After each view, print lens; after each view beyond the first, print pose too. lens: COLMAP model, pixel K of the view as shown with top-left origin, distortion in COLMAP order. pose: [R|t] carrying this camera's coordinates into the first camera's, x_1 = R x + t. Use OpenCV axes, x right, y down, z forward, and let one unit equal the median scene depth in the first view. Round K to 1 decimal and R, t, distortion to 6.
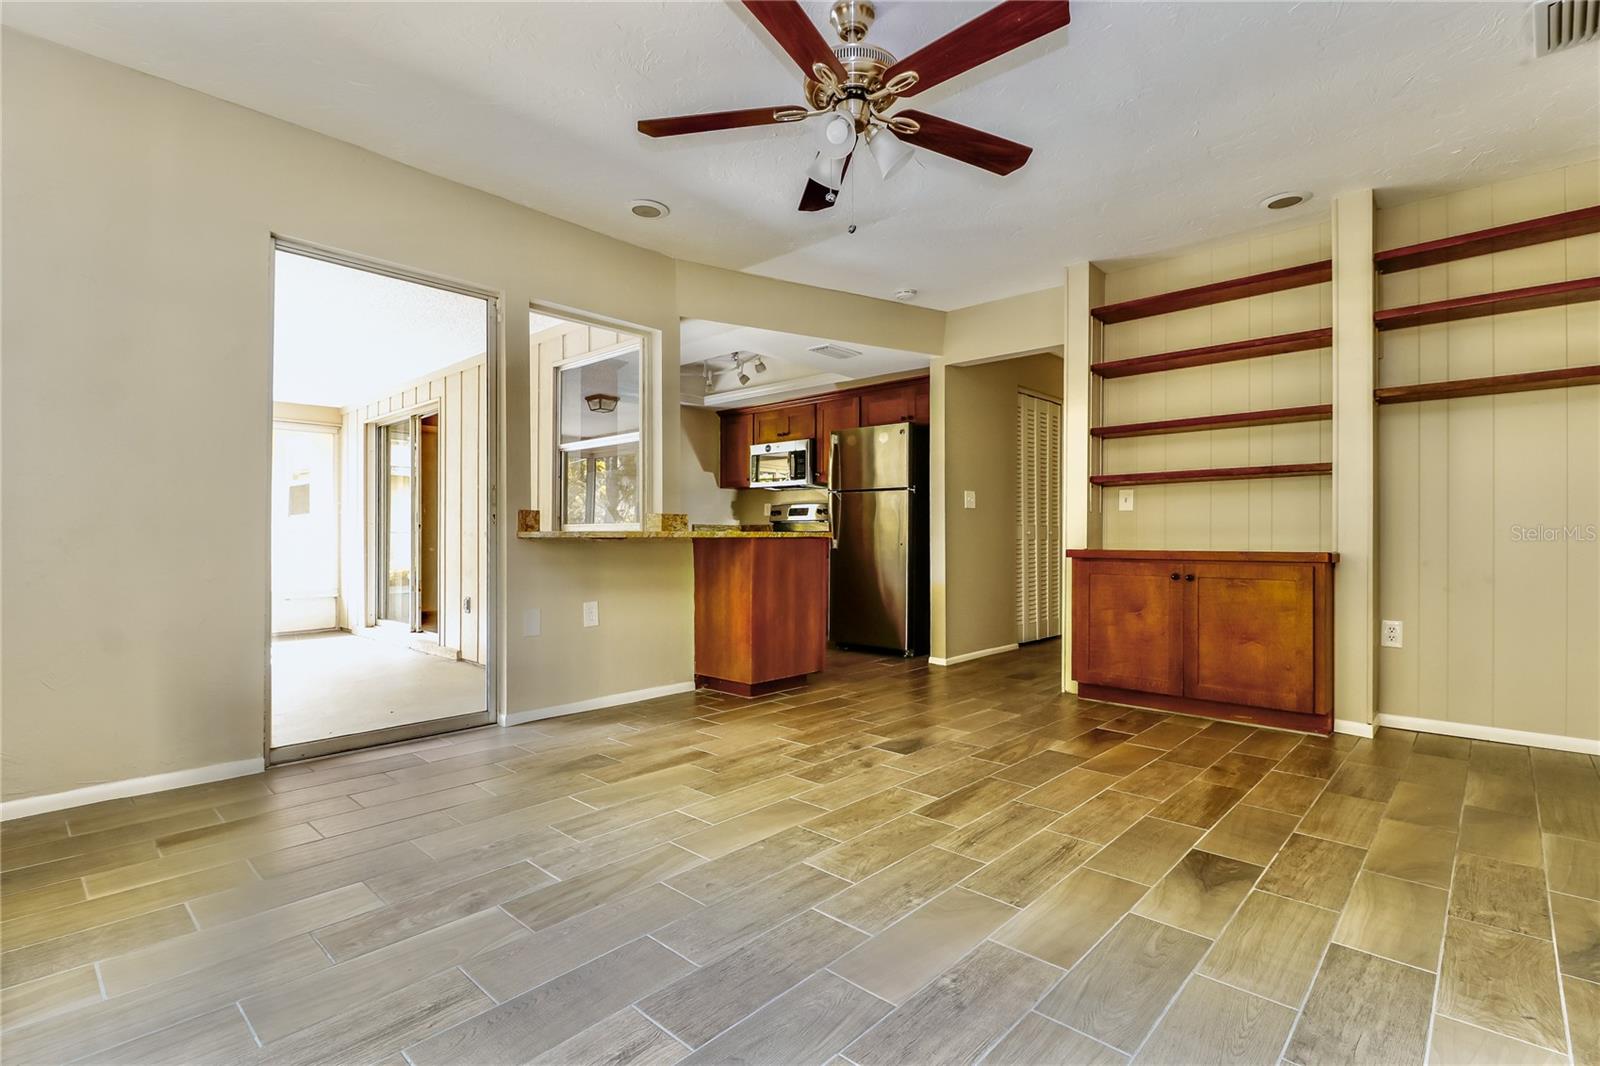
lens RADIAL K [[742.5, 0, 800.0], [0, 742.5, 533.0], [0, 0, 1]] dist [0.002454, -0.000755]
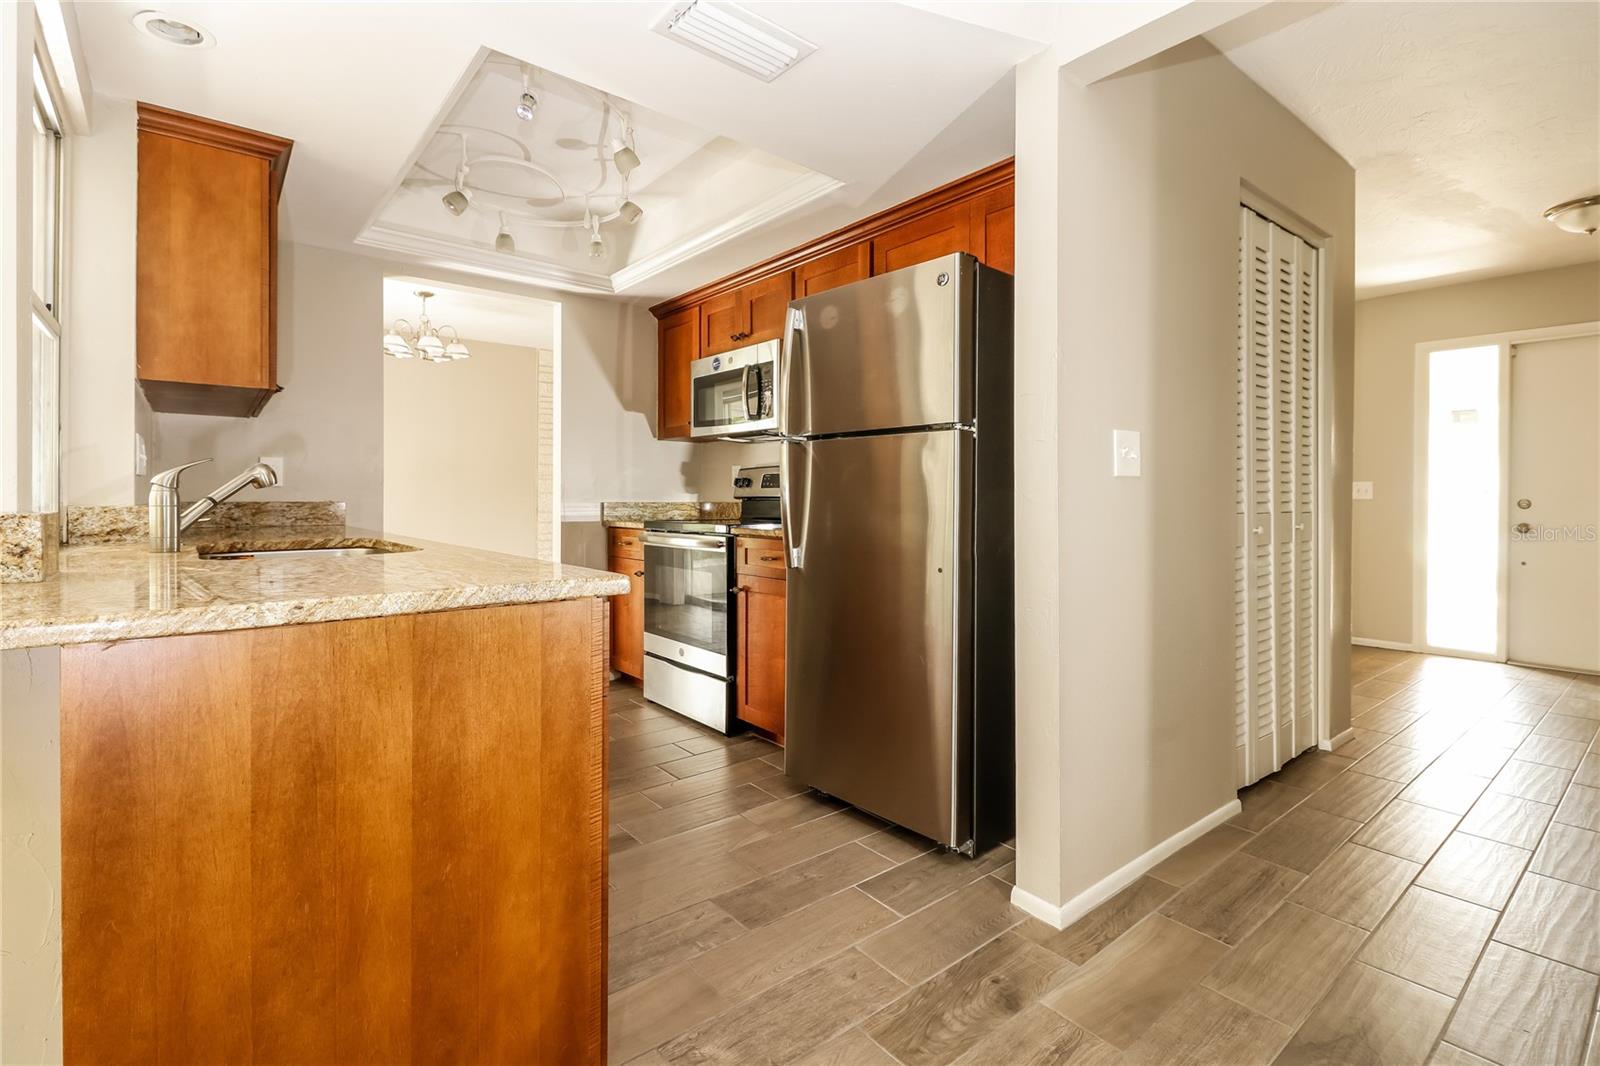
lens RADIAL K [[745.4, 0, 802.7], [0, 745.4, 496.8], [0, 0, 1]] dist [0.001884, -0.000298]
pose [[0.990825, -0.001337, -0.135141, 0.115538], [0.001978, 0.999987, 0.004607, -0.024631], [0.135133, -0.004832, 0.990816, 0.594029]]
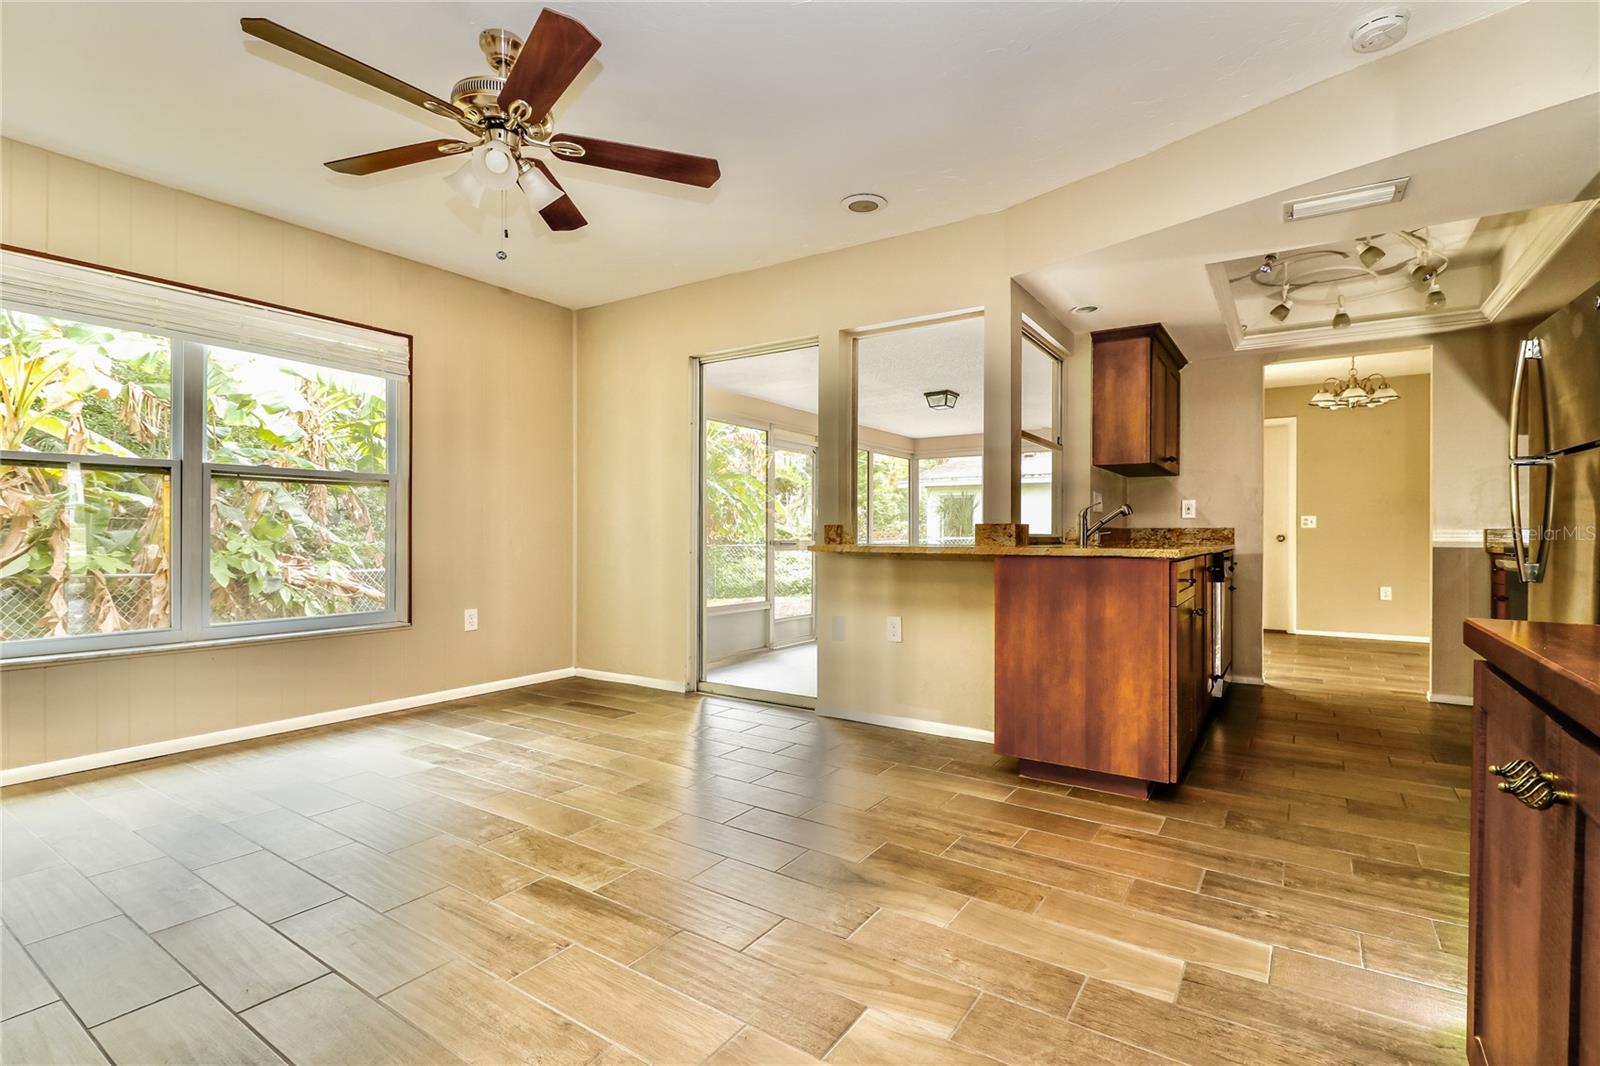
lens RADIAL K [[742.5, 0, 800.0], [0, 742.5, 533.0], [0, 0, 1]] dist [0.002454, -0.000755]
pose [[0.162310, -0.004042, -0.986732, 0.455379], [0.001593, 0.999991, -0.003834, -0.009969], [0.986739, -0.000950, 0.162315, 0.493743]]
